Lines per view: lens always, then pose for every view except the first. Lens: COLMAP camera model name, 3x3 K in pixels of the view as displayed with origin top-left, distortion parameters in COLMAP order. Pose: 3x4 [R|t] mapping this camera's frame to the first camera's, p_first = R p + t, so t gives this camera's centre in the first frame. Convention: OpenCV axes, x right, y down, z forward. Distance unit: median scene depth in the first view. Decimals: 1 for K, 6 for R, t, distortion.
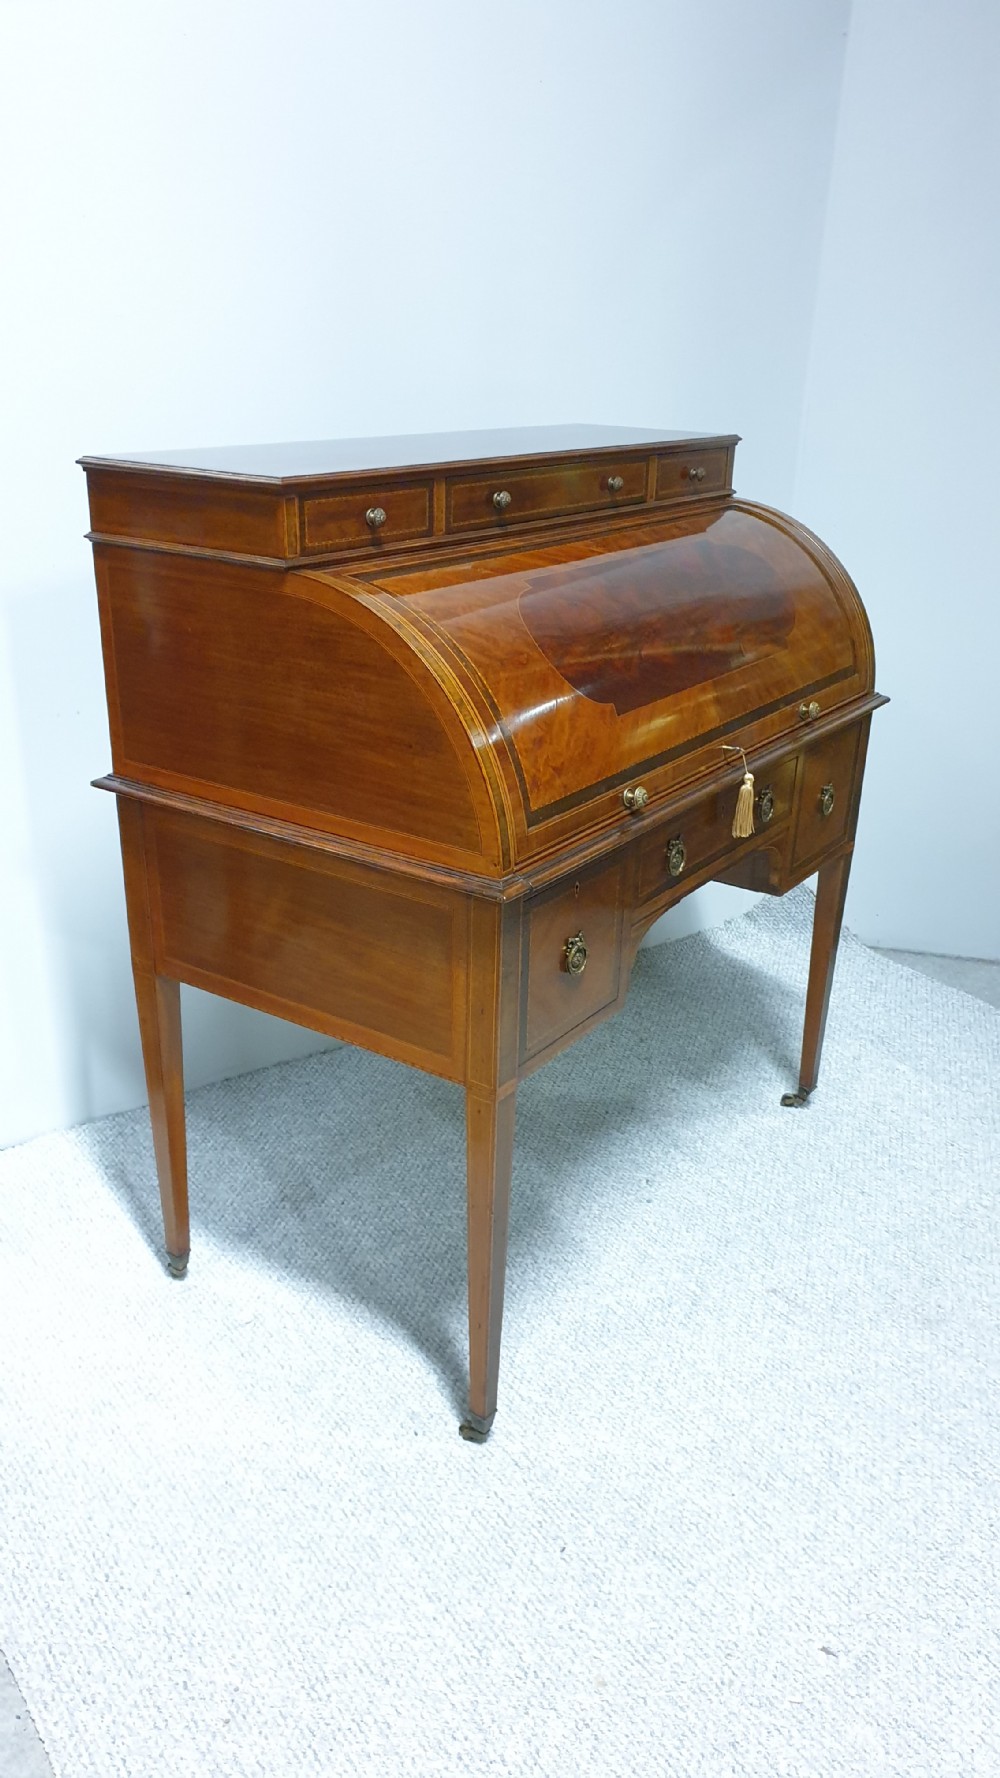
lens RADIAL K [[1333.5, 0, 510.9], [0, 1333.5, 925.6], [0, 0, 1]] dist [0.083916, -0.057290]
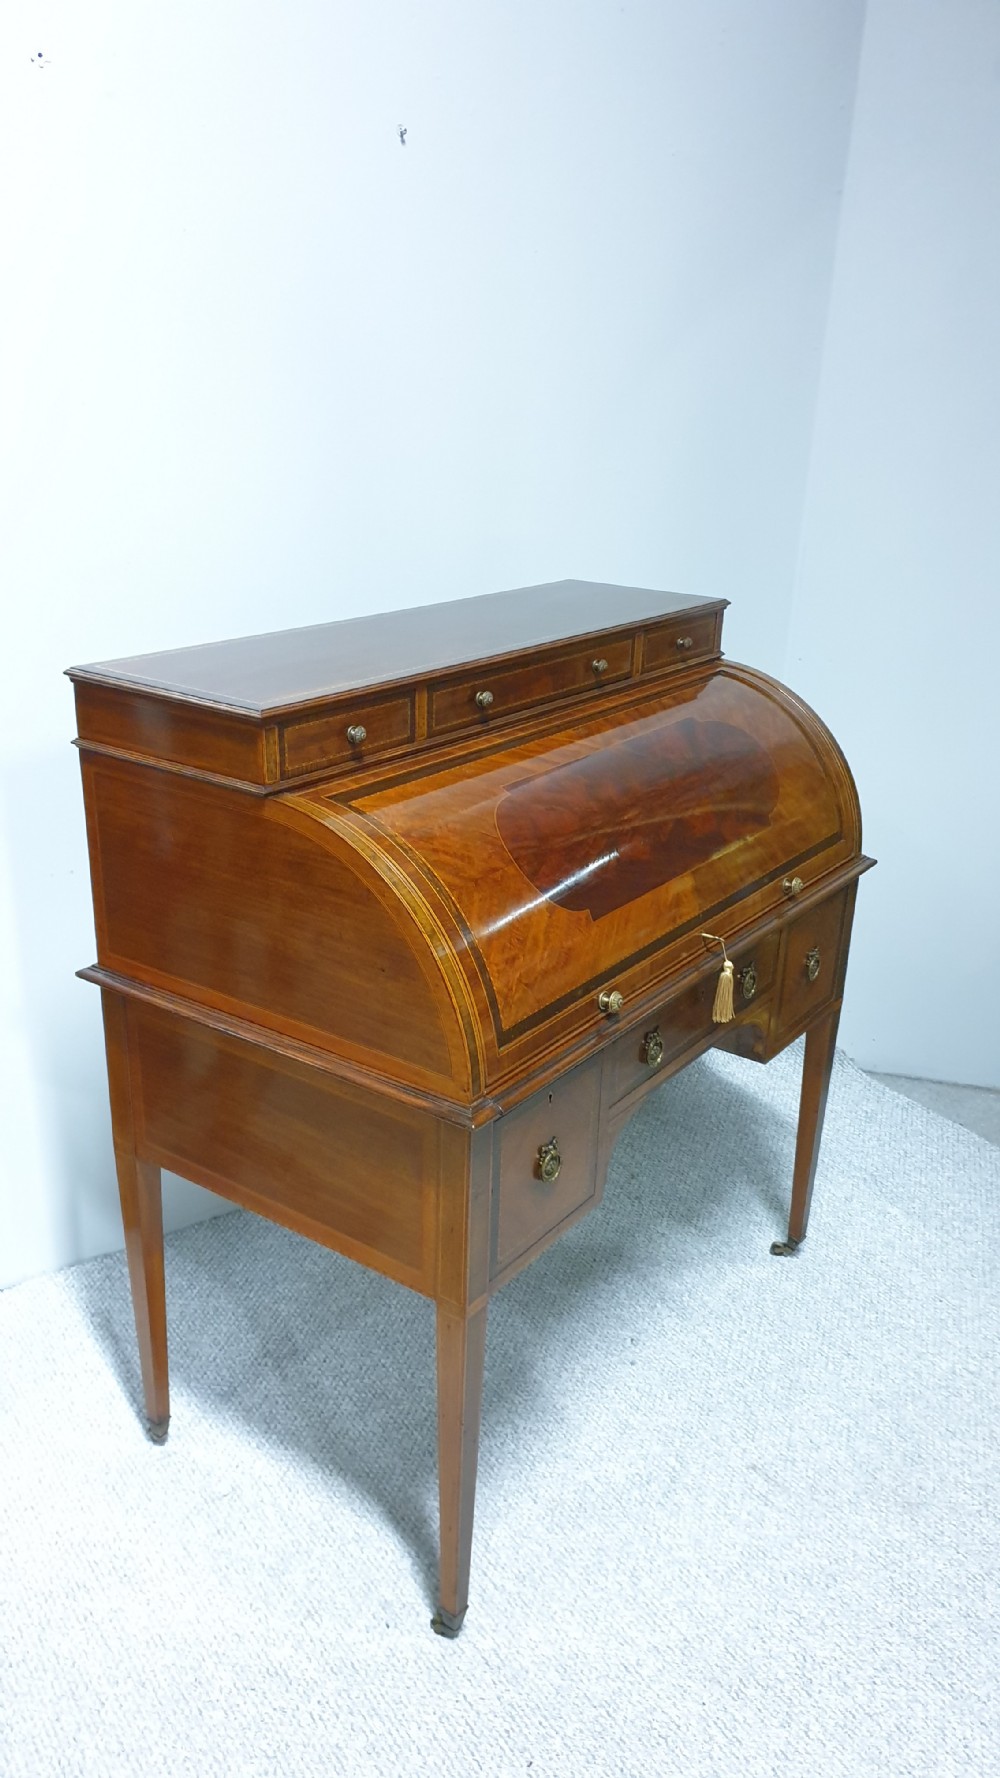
lens RADIAL K [[1354.5, 0, 497.1], [0, 1354.5, 933.2], [0, 0, 1]] dist [-0.000500, 0.107839]
pose [[0.999716, 0.011231, -0.021006, 0.025440], [-0.011737, 0.999641, -0.024086, -0.109200], [0.020728, 0.024326, 0.999489, -0.020139]]
